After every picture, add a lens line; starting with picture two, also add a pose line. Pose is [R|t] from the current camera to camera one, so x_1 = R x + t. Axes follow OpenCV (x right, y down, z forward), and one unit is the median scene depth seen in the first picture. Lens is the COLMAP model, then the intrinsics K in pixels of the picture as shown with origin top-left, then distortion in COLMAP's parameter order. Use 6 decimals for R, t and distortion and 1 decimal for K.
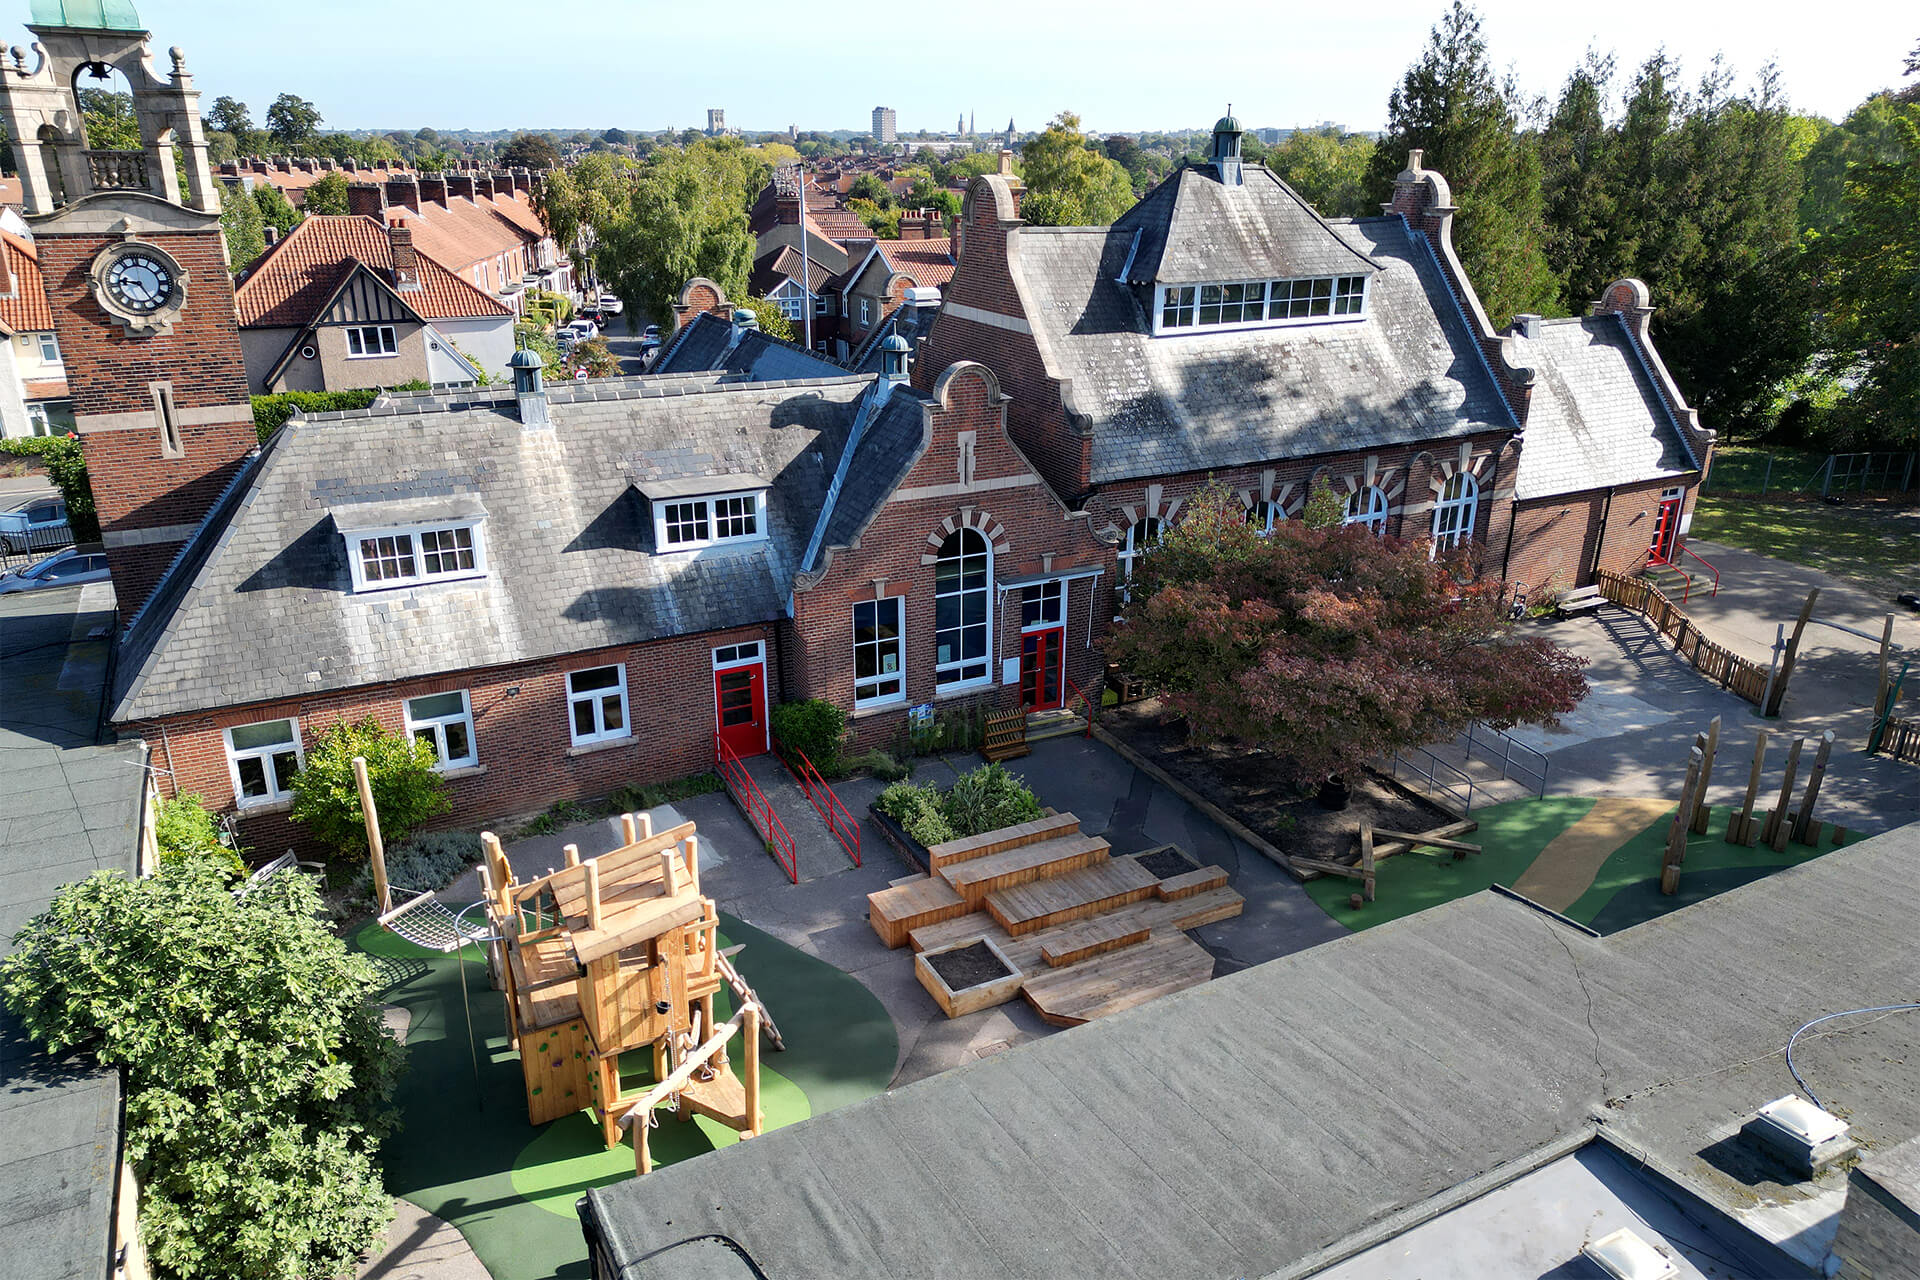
lens RADIAL K [[1392.7, 0, 972.2], [0, 1392.7, 668.6], [0, 0, 1]] dist [0.052243, -0.047842]
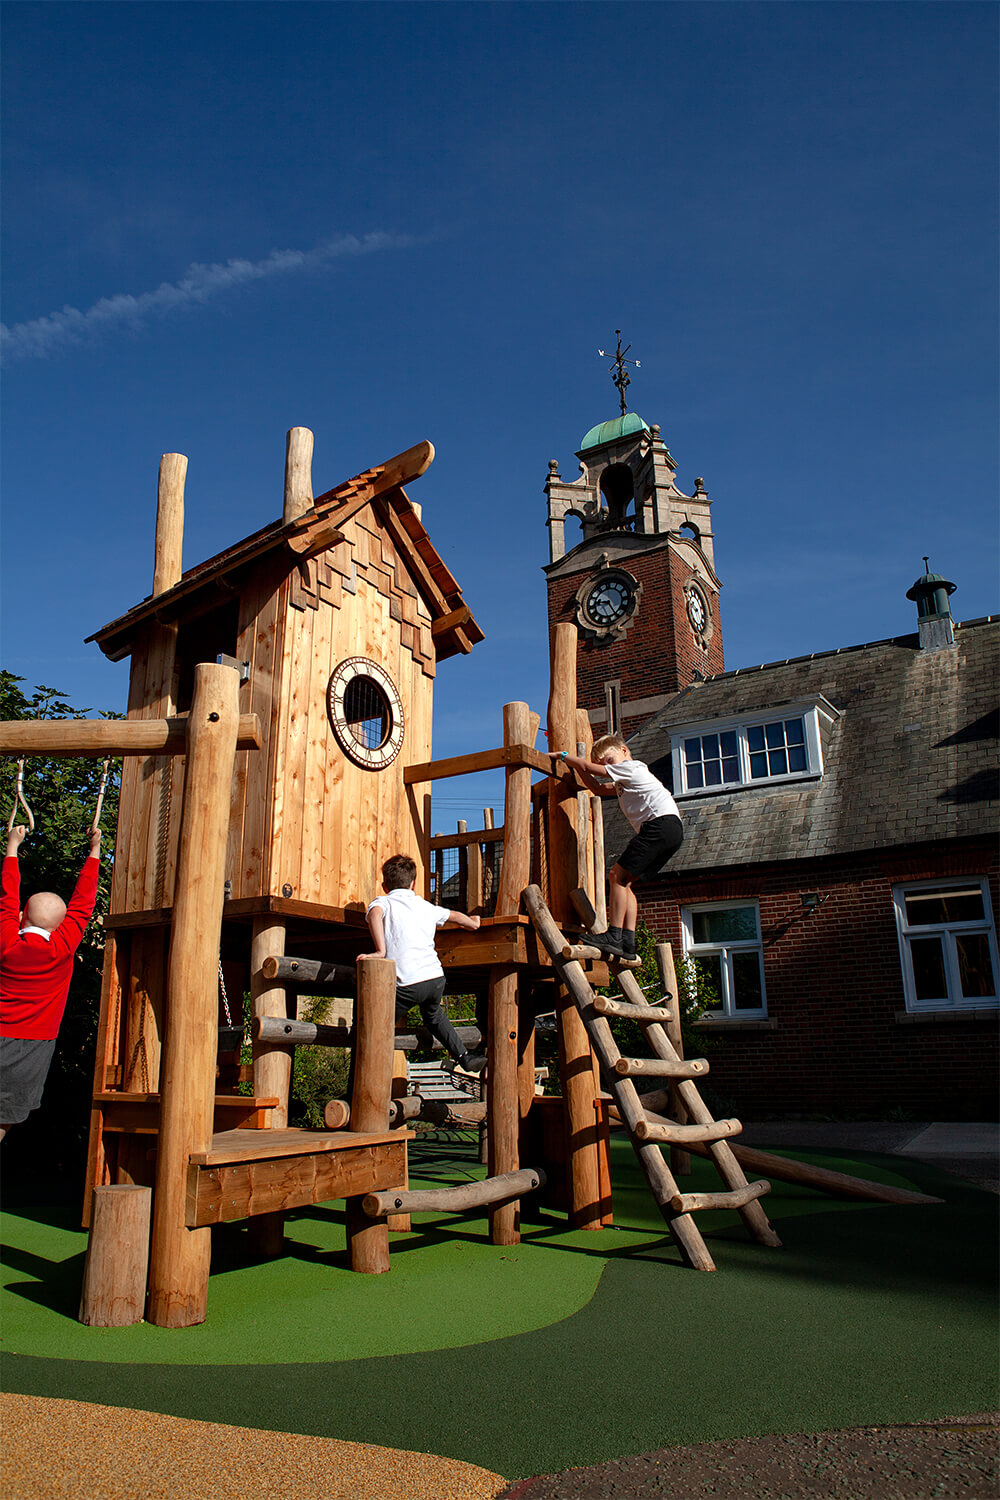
lens RADIAL K [[1033.2, 0, 505.5], [0, 1033.2, 743.0], [0, 0, 1]] dist [-0.090770, 0.058948]
pose [[0.497331, -0.271458, -0.823997, 0.033887], [-0.305083, 0.834400, -0.459021, 0.223144], [0.812149, 0.479674, 0.332156, 0.654394]]
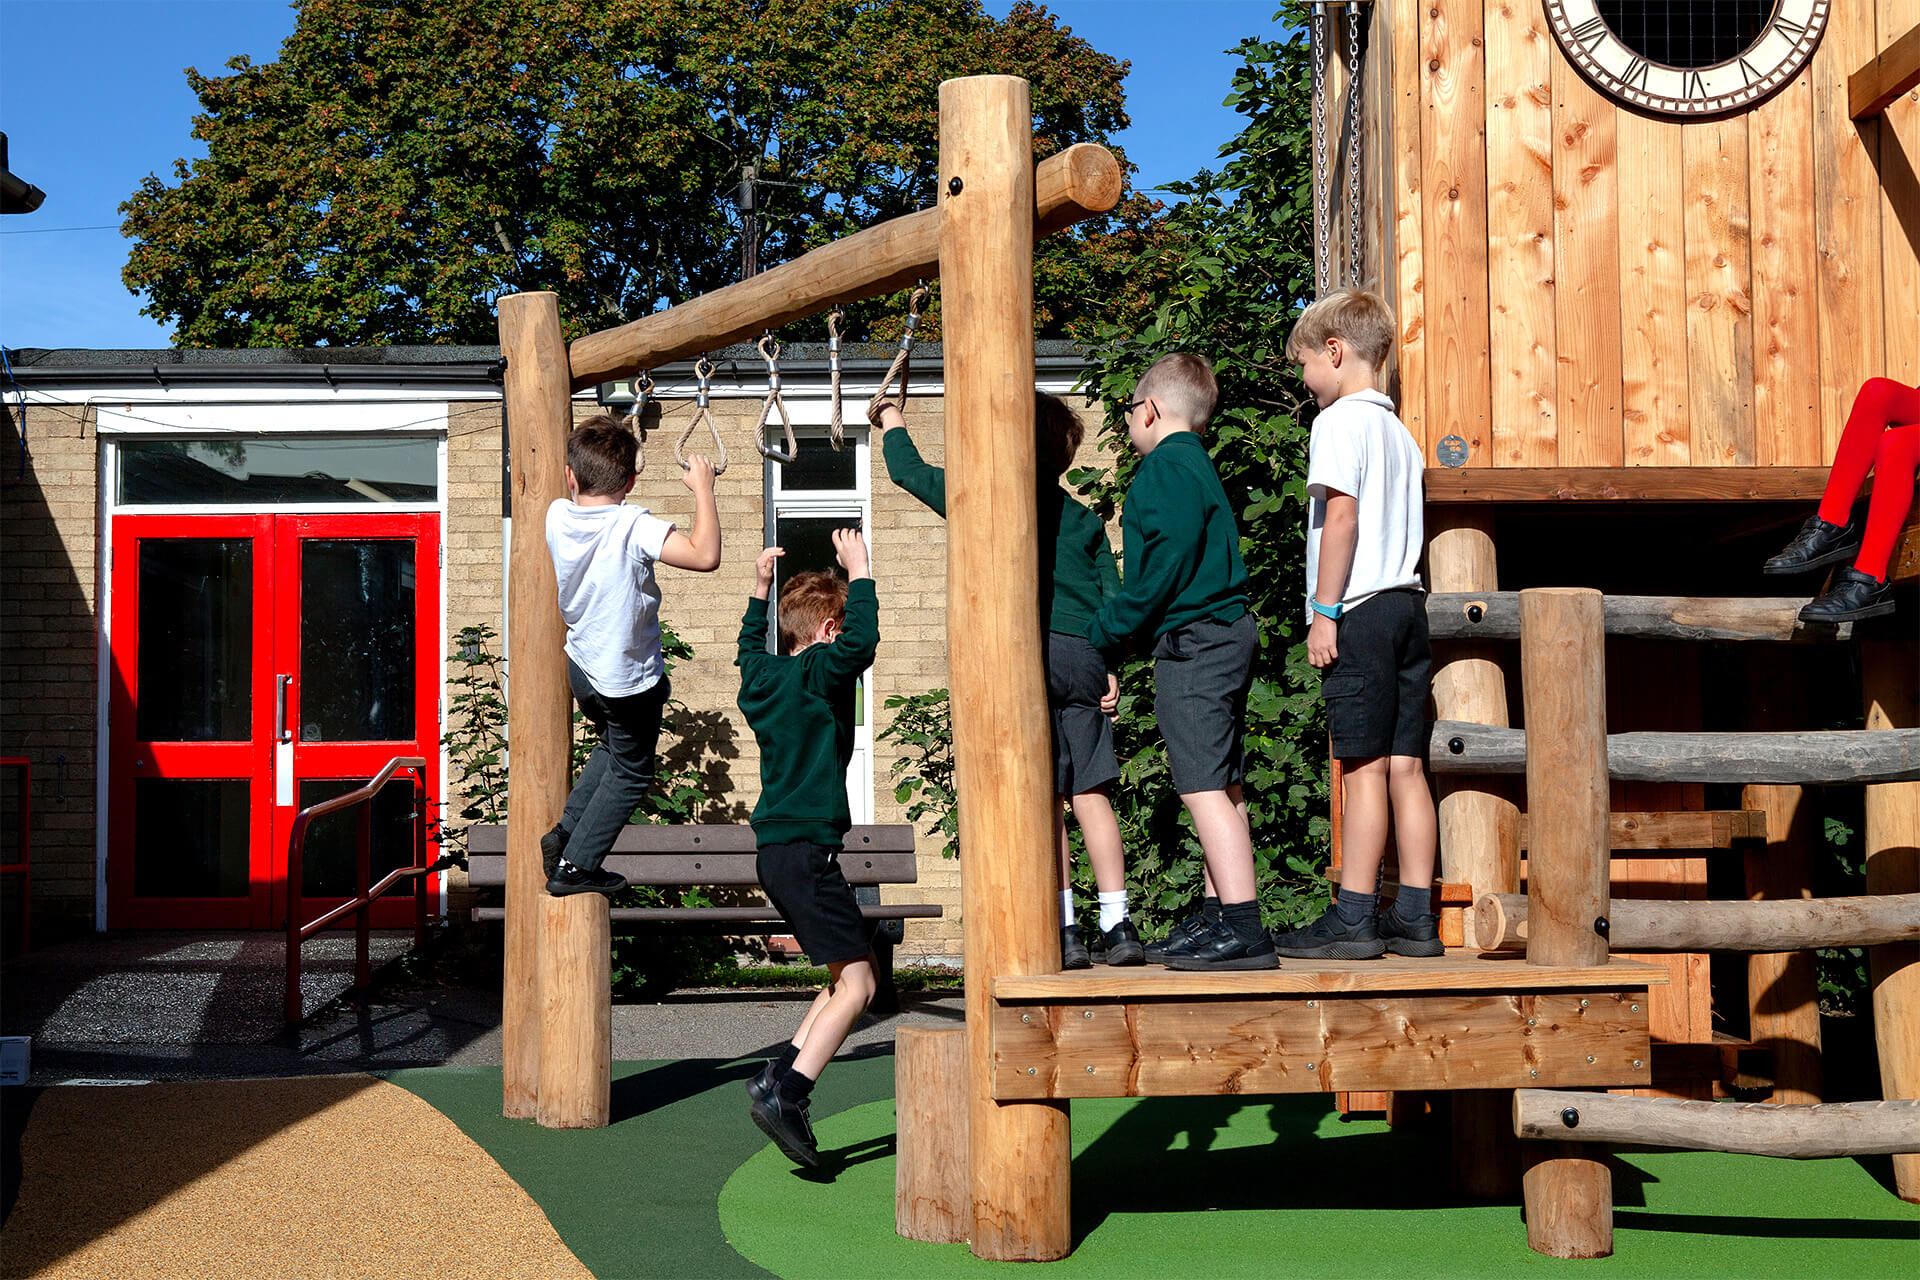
lens RADIAL K [[2537.2, 0, 945.1], [0, 2537.2, 627.6], [0, 0, 1]] dist [0.001904, 0.000000]
pose [[-0.470616, -0.057415, -0.880468, 0.057807], [-0.321222, 0.940551, 0.110362, 0.177962], [0.821789, 0.334764, -0.461082, 0.760344]]
